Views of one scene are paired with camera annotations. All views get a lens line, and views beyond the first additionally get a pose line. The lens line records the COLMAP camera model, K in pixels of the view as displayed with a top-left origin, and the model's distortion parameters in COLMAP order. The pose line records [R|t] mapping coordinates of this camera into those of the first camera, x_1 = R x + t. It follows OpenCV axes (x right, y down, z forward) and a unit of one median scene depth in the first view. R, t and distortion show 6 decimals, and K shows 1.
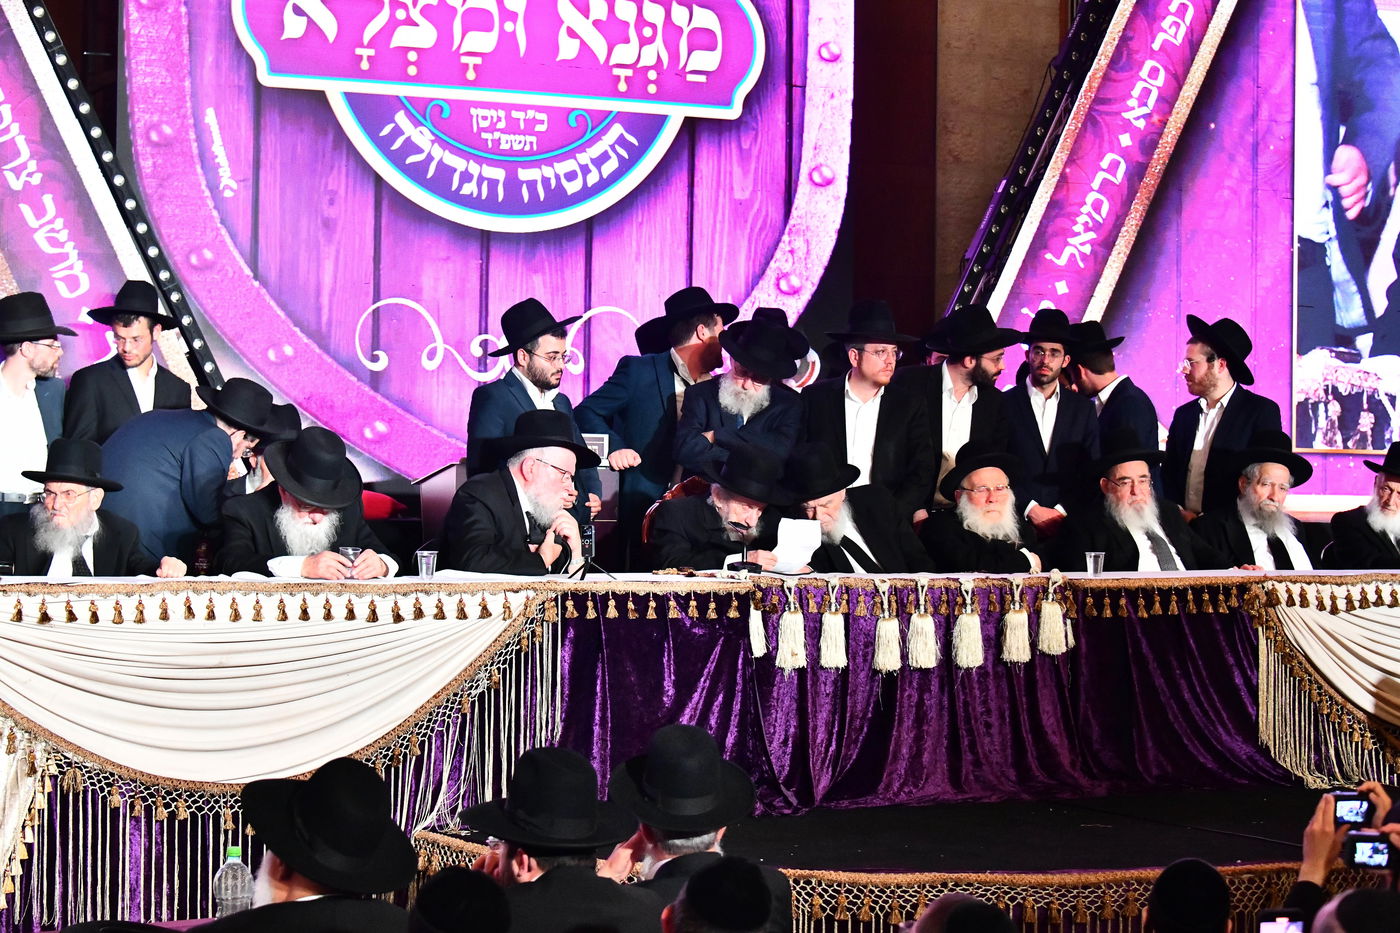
lens RADIAL K [[2878.3, 0, 679.9], [0, 2878.3, 425.2], [0, 0, 1]] dist [-0.114709, 0.639976]
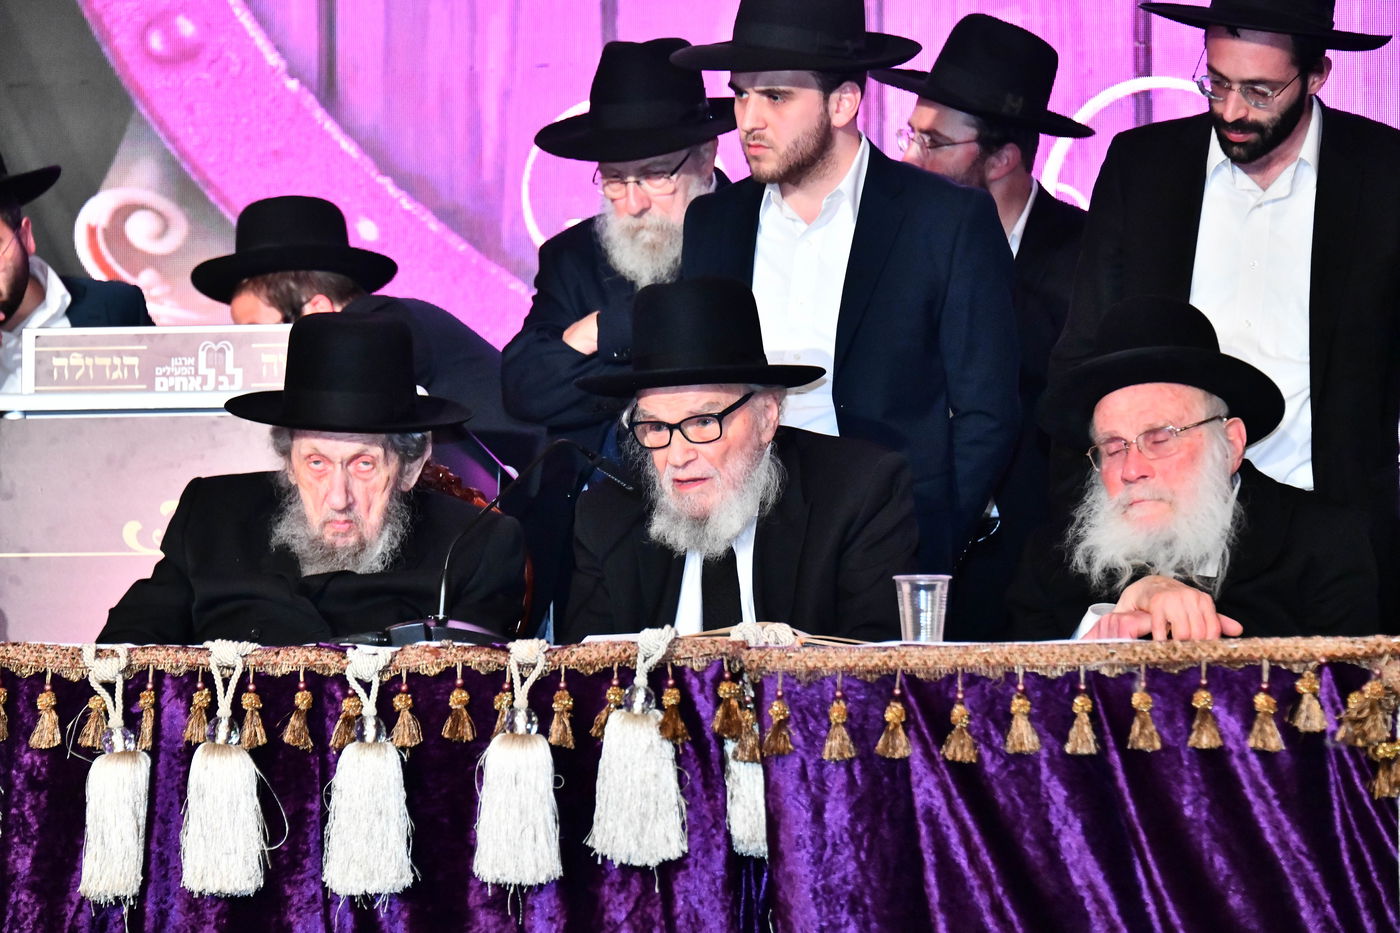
lens RADIAL K [[5490.7, 0, 618.9], [0, 5490.7, 467.0], [0, 0, 1]] dist [-0.053988, -1.820350]
pose [[0.756550, -0.045818, -0.652328, 0.446220], [0.022917, 0.998787, -0.043573, 0.048374], [0.653534, 0.018016, 0.756683, 0.398309]]
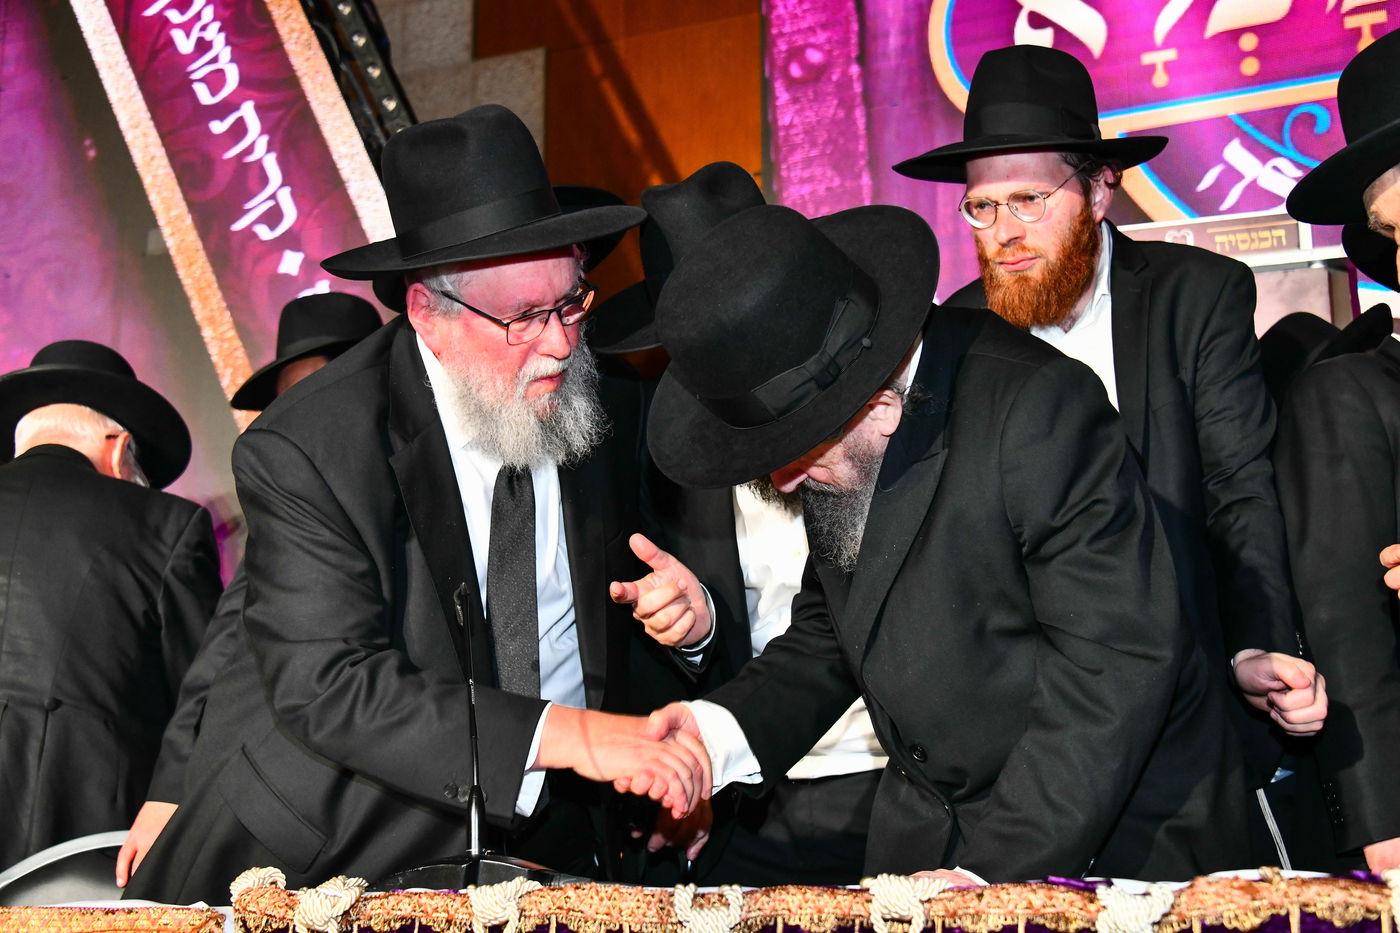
lens RADIAL K [[2301.9, 0, 700.0], [0, 2301.9, 466.5], [0, 0, 1]] dist [-0.002798, -0.042806]
pose [[0.617886, -0.190051, -0.762953, 0.172043], [0.026604, 0.974846, -0.221288, 0.049246], [0.785817, 0.116433, 0.607400, 0.681205]]
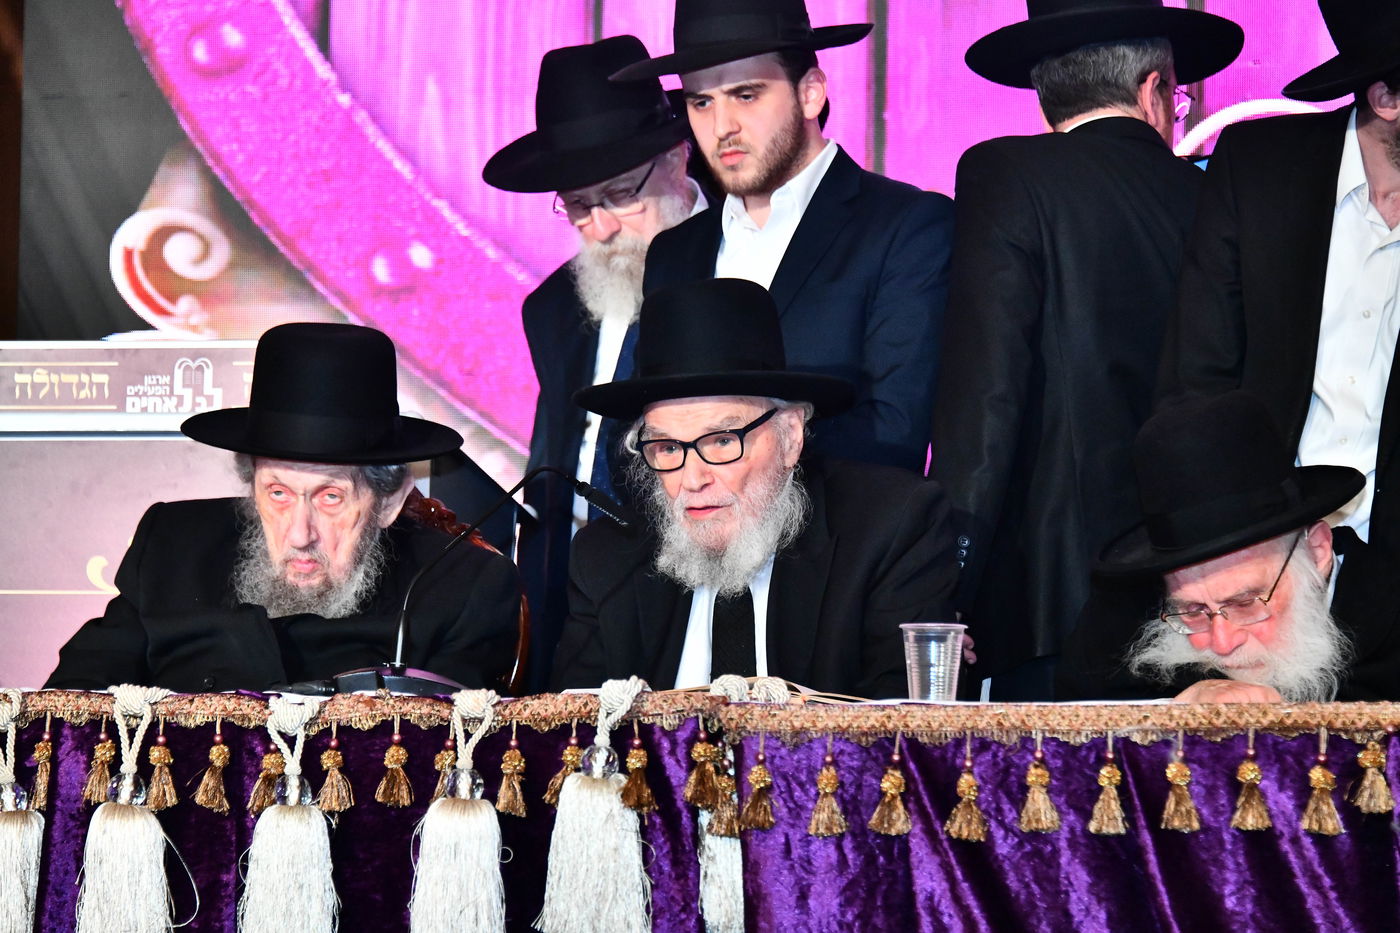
lens RADIAL K [[5342.4, 0, 700.0], [0, 5342.4, 466.5], [0, 0, 1]] dist [-0.157196, 3.335866]
pose [[0.741126, -0.043401, -0.669962, 0.406895], [0.005112, 0.998244, -0.059011, 0.049501], [0.671346, 0.040310, 0.740047, 0.475460]]
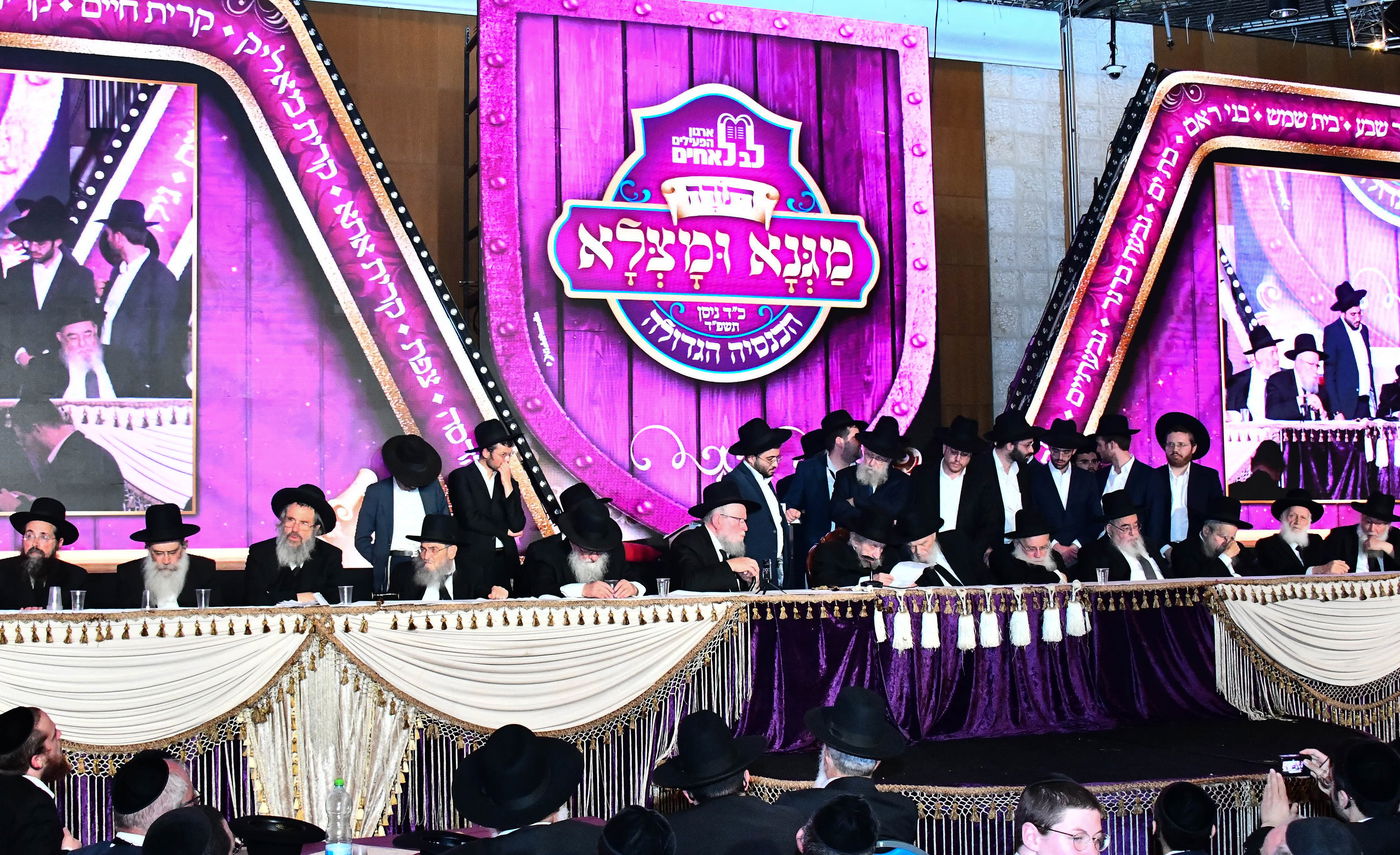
lens RADIAL K [[1624.0, 0, 656.6], [0, 1624.0, 461.3], [0, 0, 1]] dist [-0.082575, 0.057249]
pose [[0.992158, -0.034322, -0.120185, 0.011918], [0.030348, 0.998935, -0.034743, 0.008251], [0.121249, 0.030823, 0.992143, 0.096839]]
